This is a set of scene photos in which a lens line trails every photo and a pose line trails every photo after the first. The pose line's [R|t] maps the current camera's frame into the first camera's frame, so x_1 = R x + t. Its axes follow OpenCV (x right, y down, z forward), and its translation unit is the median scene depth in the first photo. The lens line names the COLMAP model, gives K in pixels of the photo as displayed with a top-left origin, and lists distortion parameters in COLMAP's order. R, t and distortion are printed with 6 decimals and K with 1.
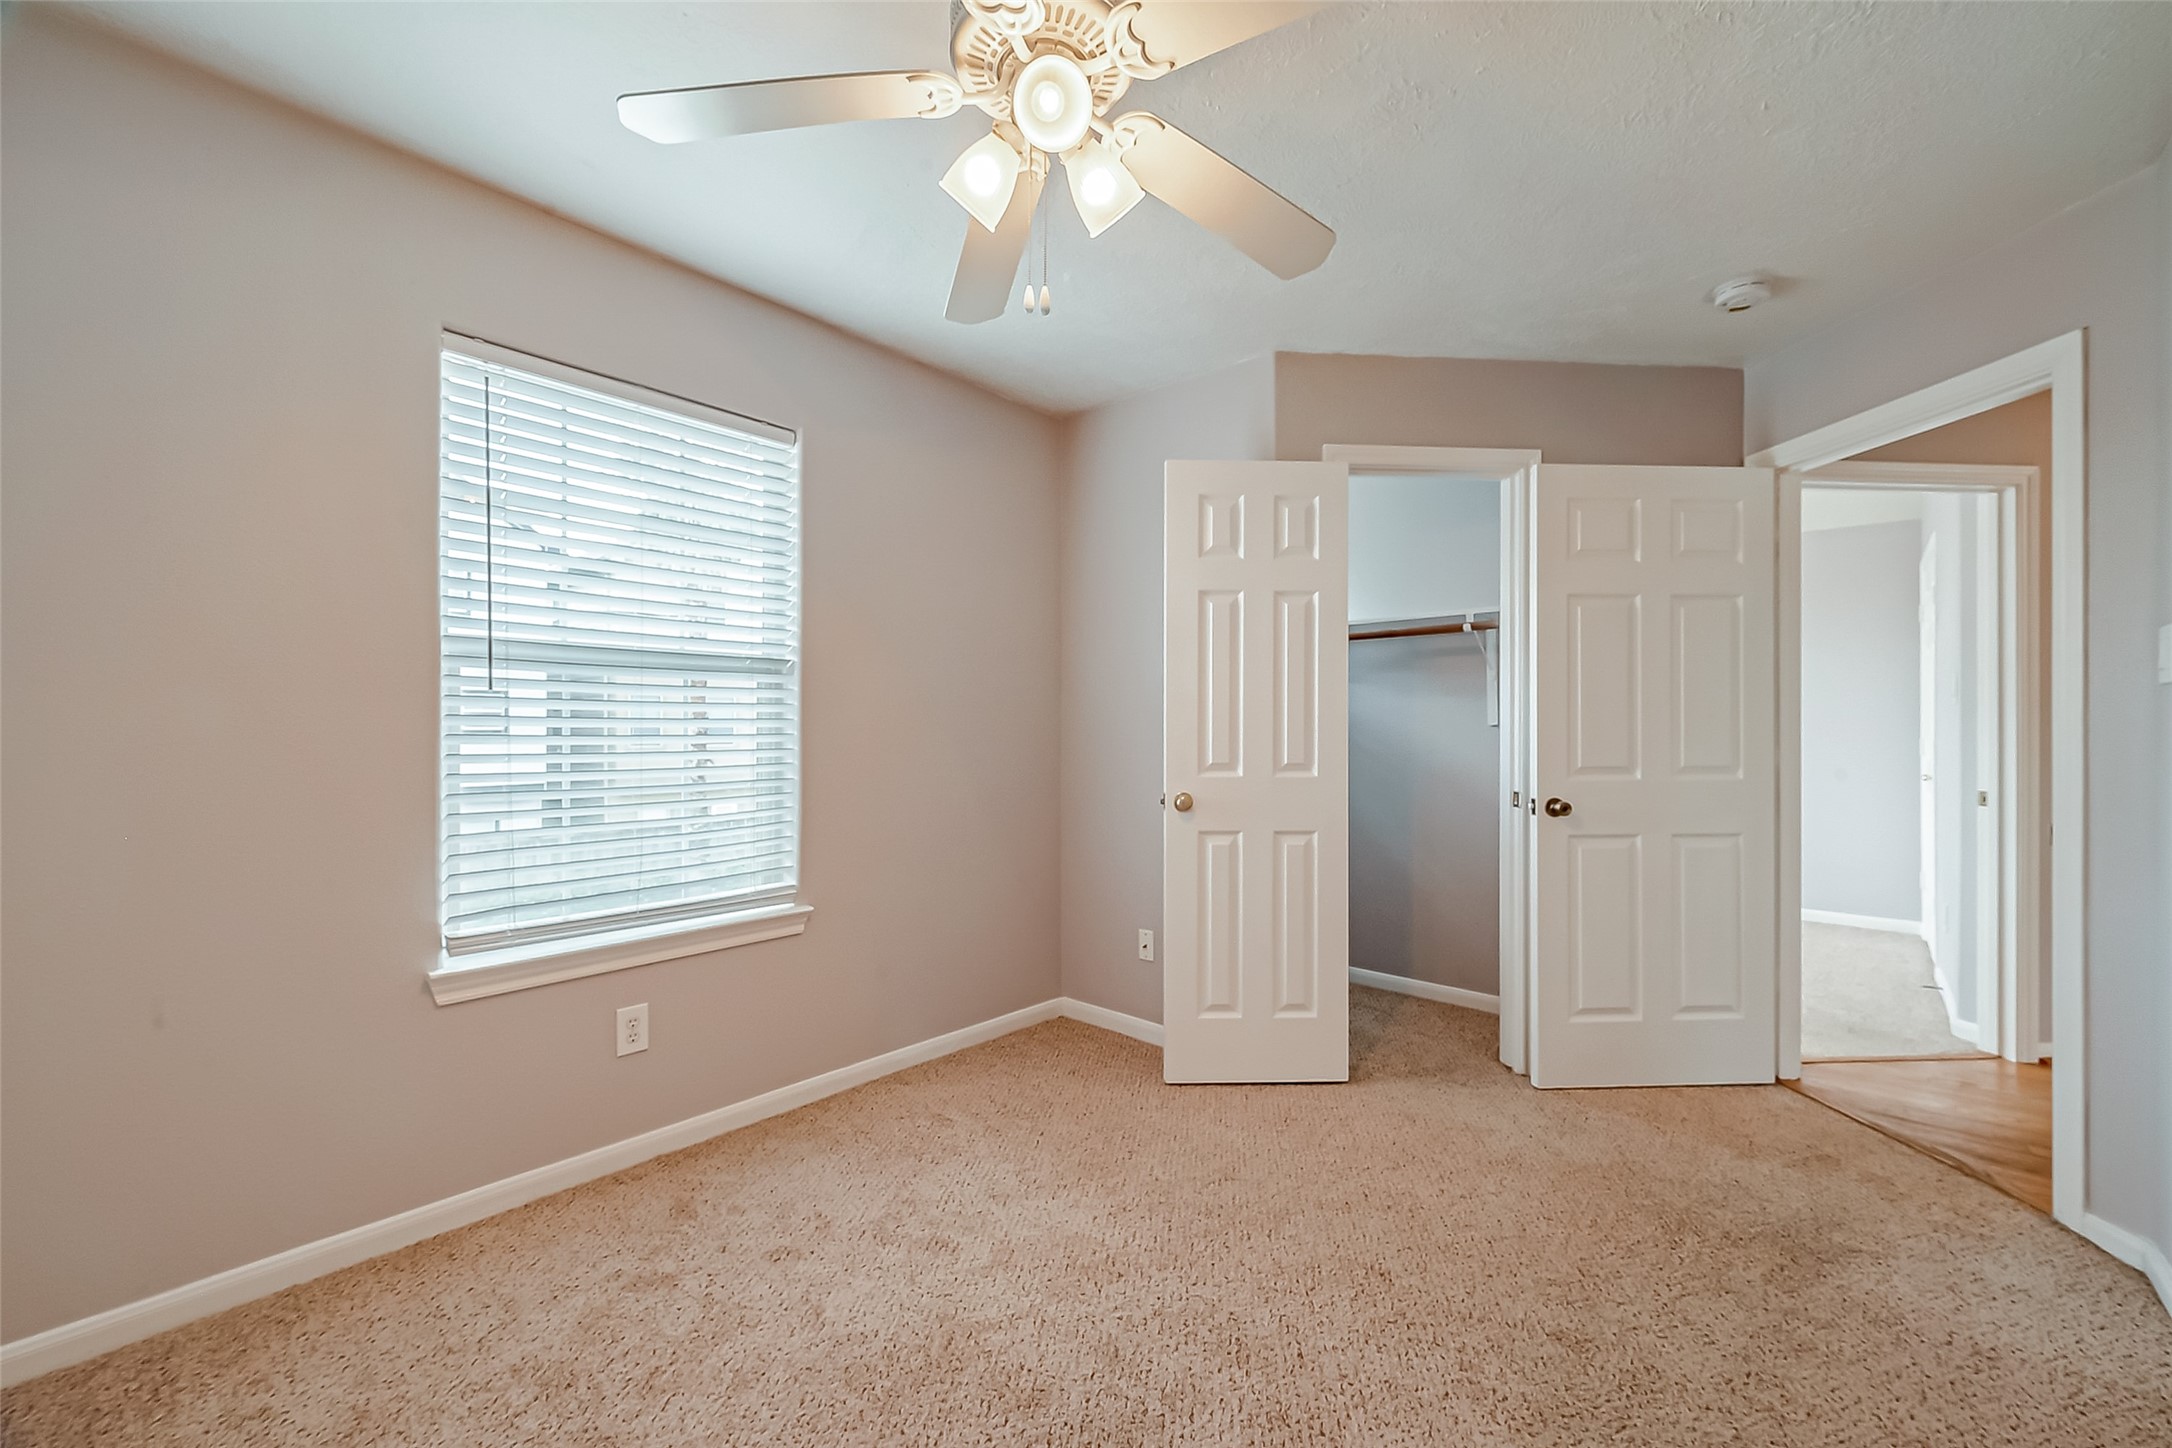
lens RADIAL K [[871.2, 0, 1095.5], [0, 871.2, 722.3], [0, 0, 1]] dist [-0.000770, 0.001435]
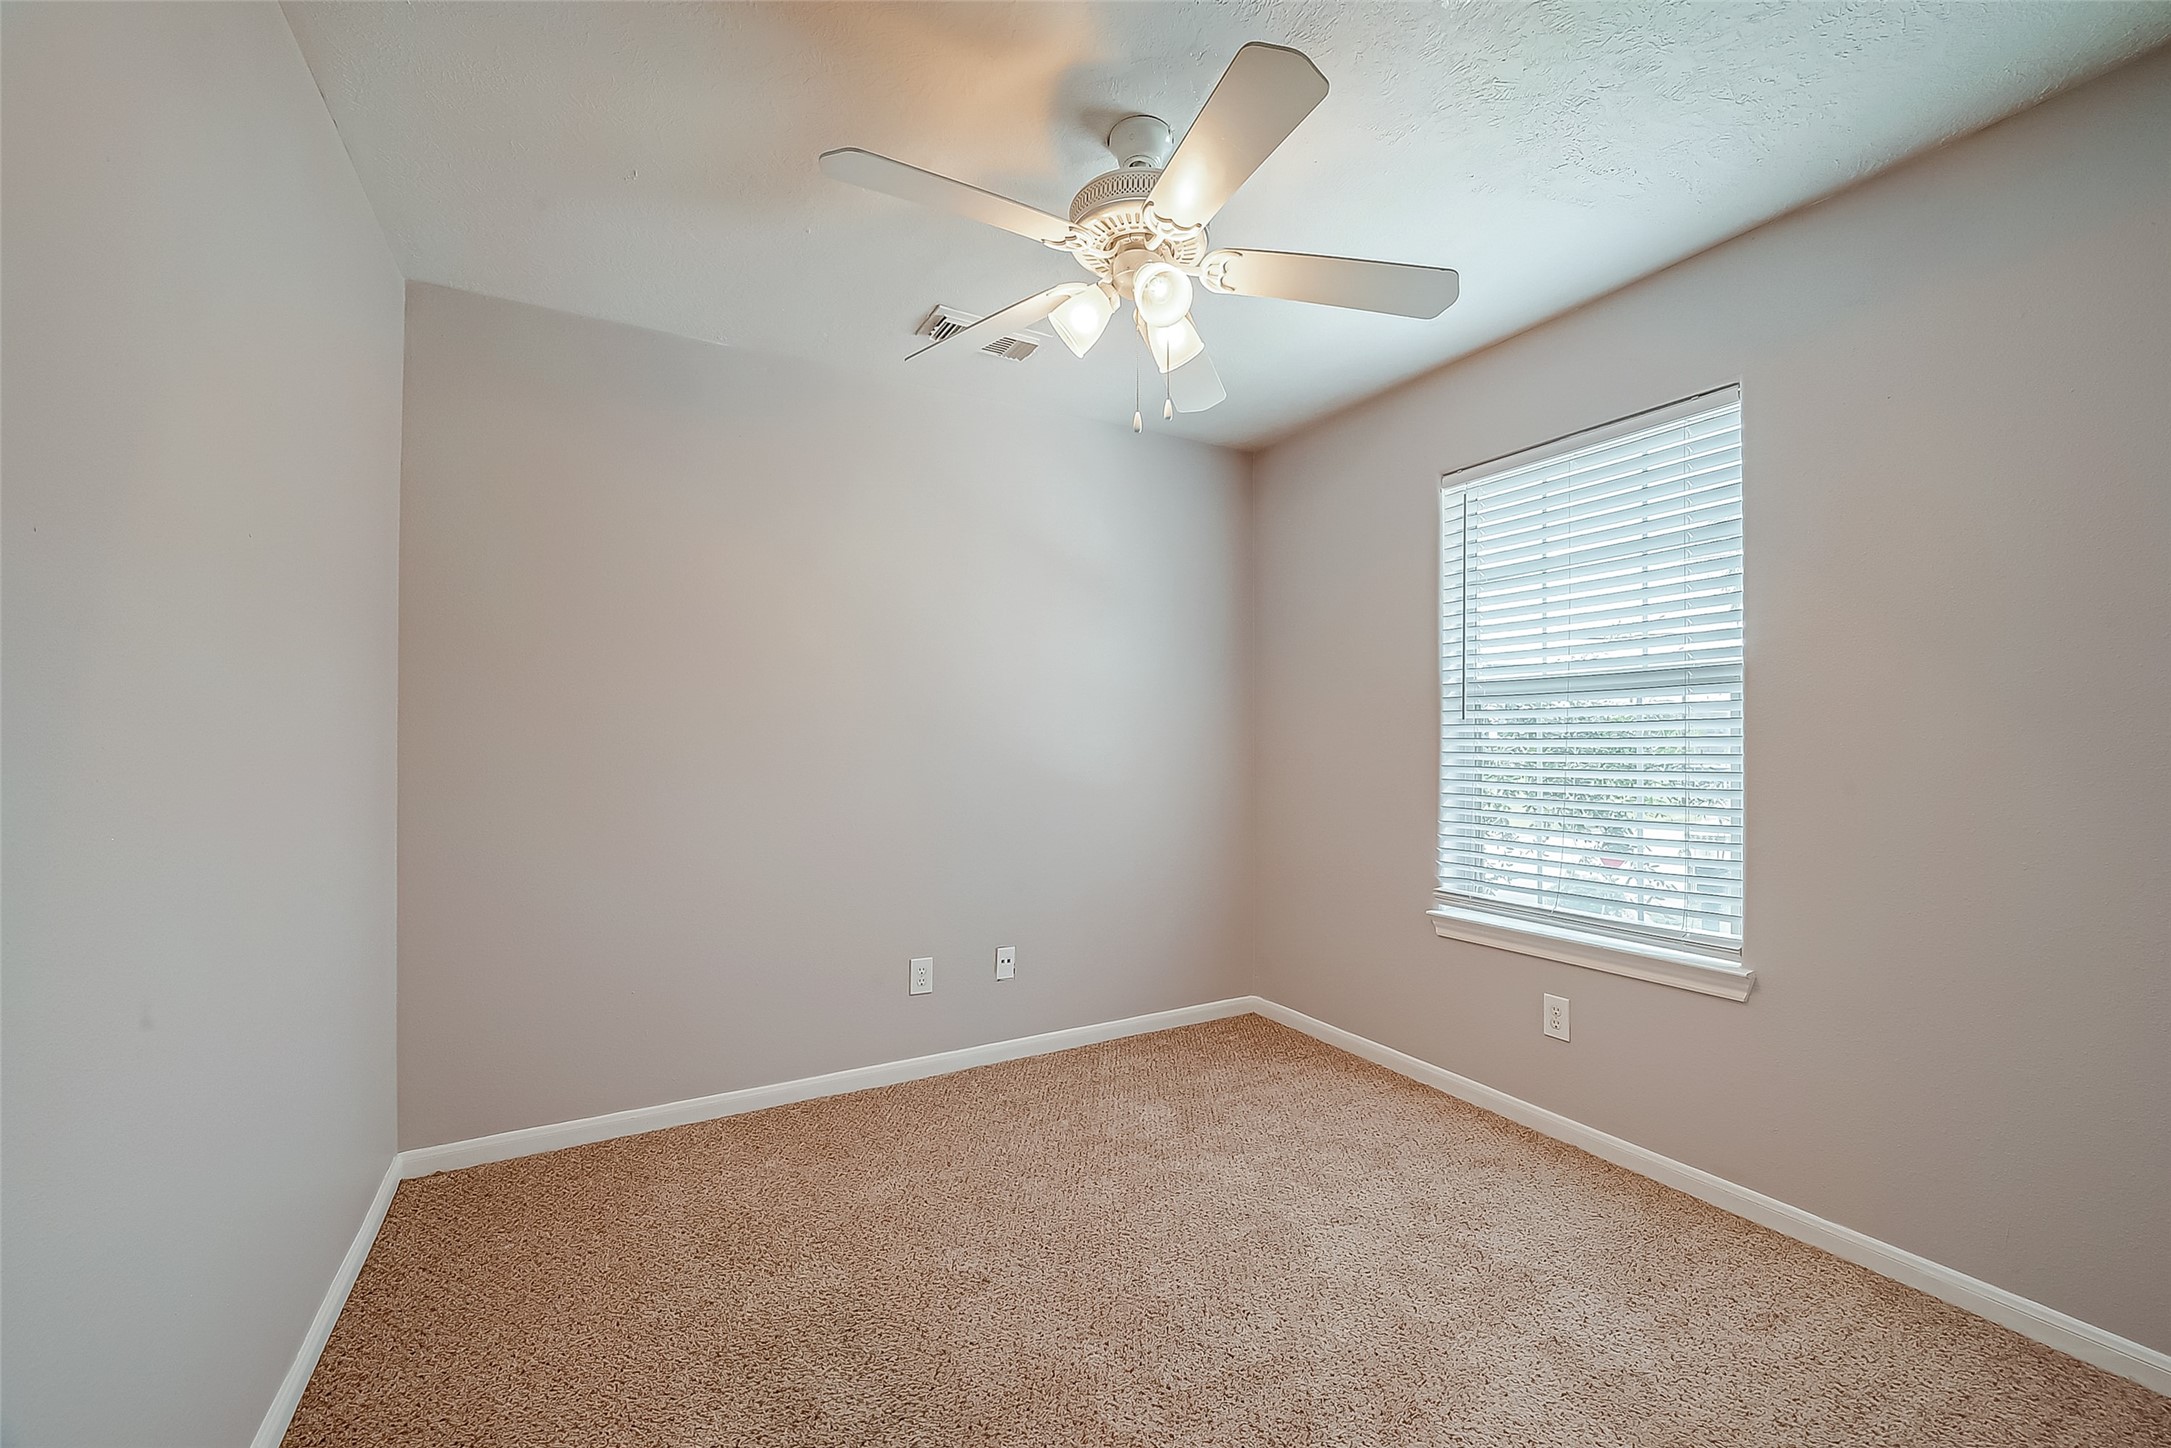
lens RADIAL K [[870.8, 0, 1096.6], [0, 870.8, 726.2], [0, 0, 1]] dist [-0.000770, 0.001435]
pose [[-0.330101, -0.014463, -0.943835, 0.764660], [0.009887, 0.999775, -0.018778, -0.005897], [0.943894, -0.015531, -0.329884, 0.860427]]
